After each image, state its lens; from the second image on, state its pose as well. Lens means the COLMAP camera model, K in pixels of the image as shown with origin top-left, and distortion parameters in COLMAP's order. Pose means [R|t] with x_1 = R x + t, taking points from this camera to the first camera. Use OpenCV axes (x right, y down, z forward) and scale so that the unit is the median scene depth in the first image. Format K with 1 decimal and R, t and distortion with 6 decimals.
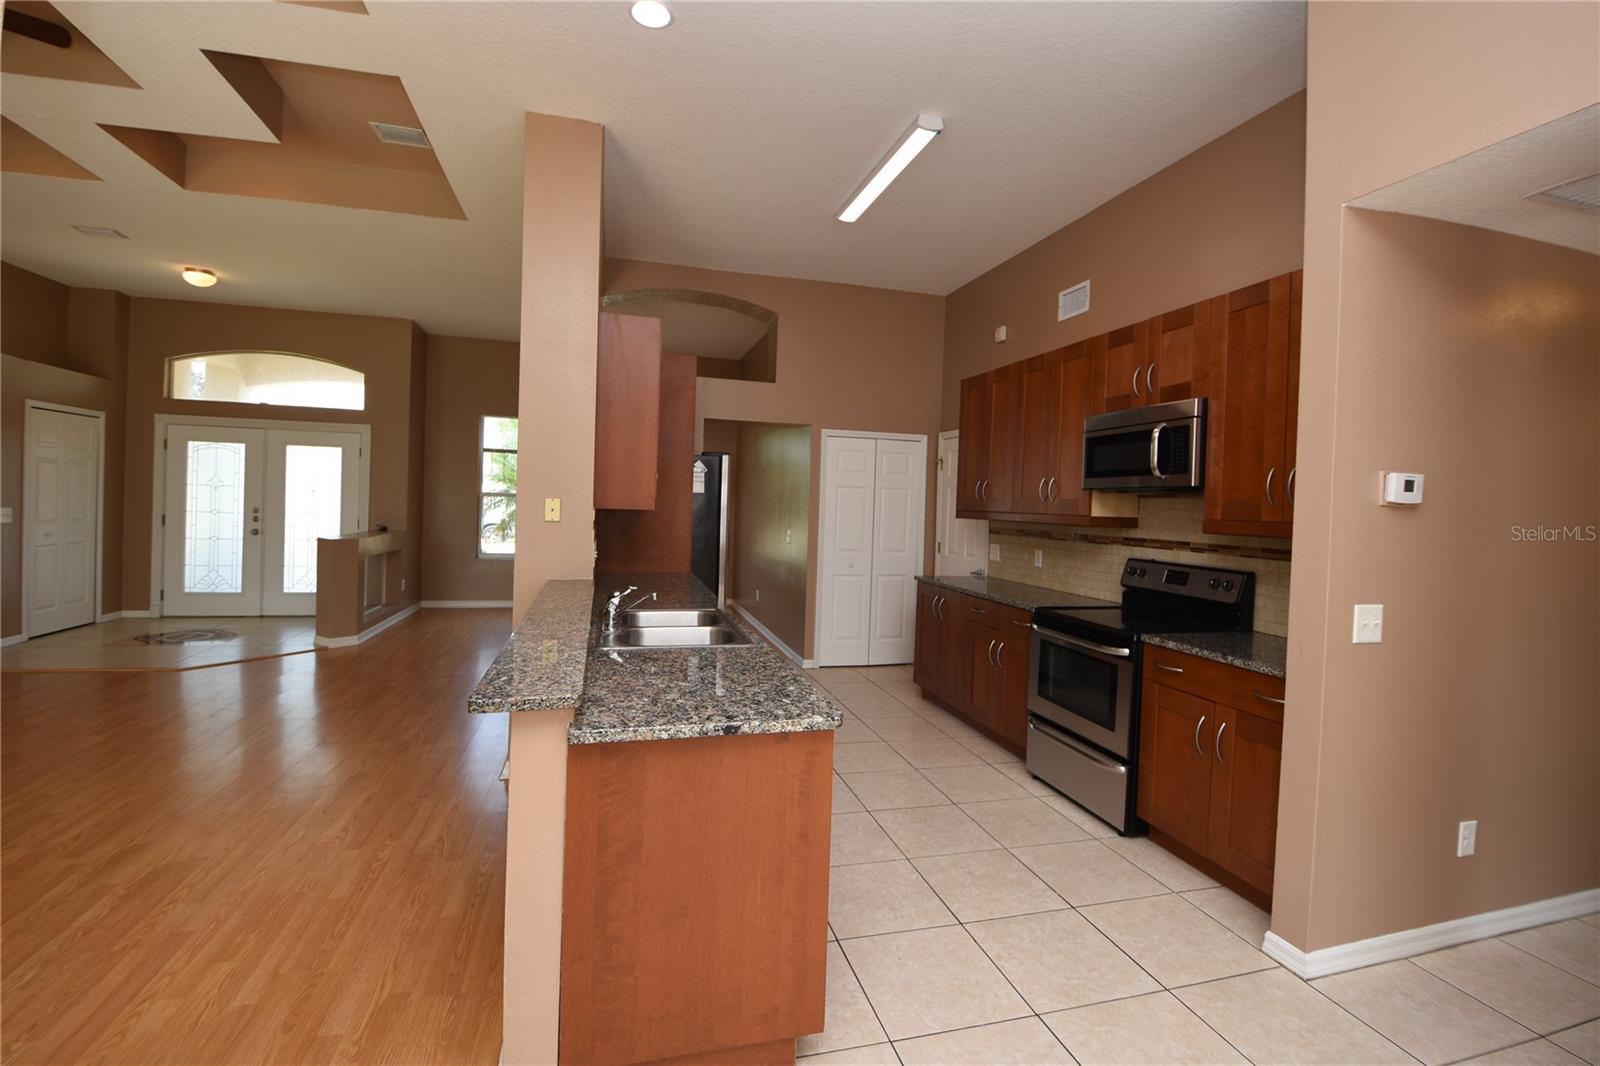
lens RADIAL K [[704.1, 0, 785.5], [0, 704.1, 524.4], [0, 0, 1]] dist [-0.008079, -0.010631]
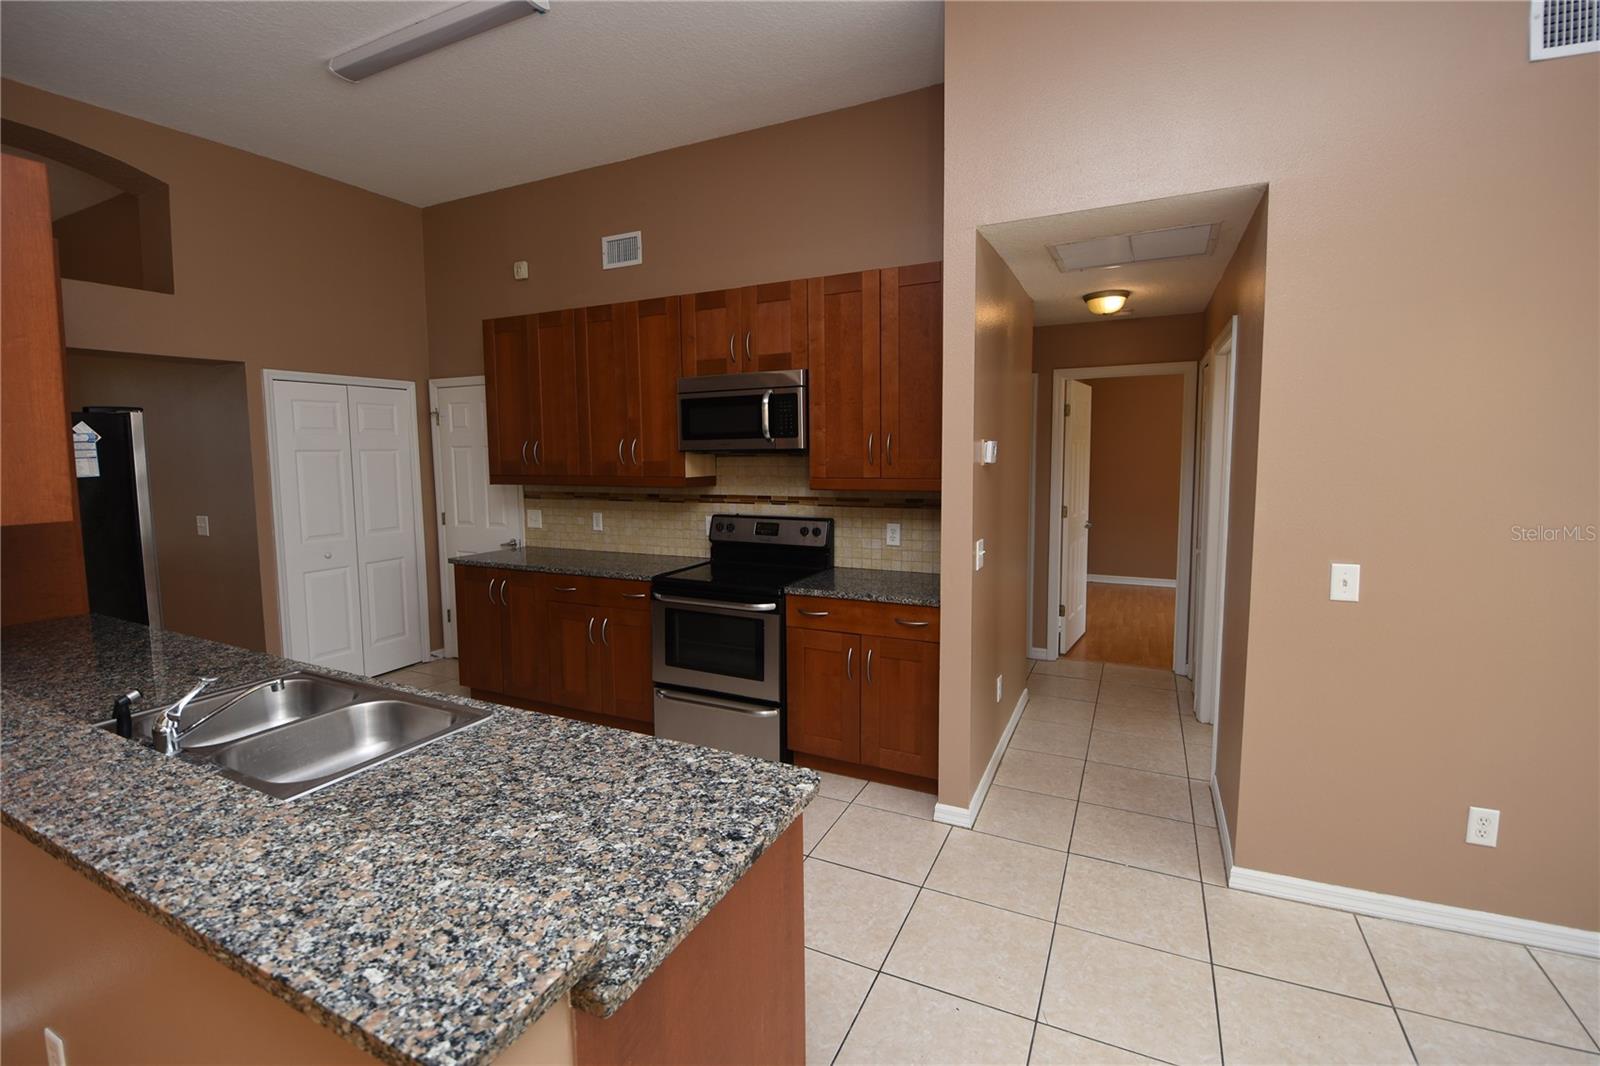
lens RADIAL K [[704.1, 0, 803.6], [0, 704.1, 516.4], [0, 0, 1]] dist [-0.008079, -0.010631]
pose [[0.642489, -0.108714, 0.758544, -0.232375], [0.053411, 0.993831, 0.097196, -0.046085], [-0.764431, -0.021933, 0.644332, 0.223459]]
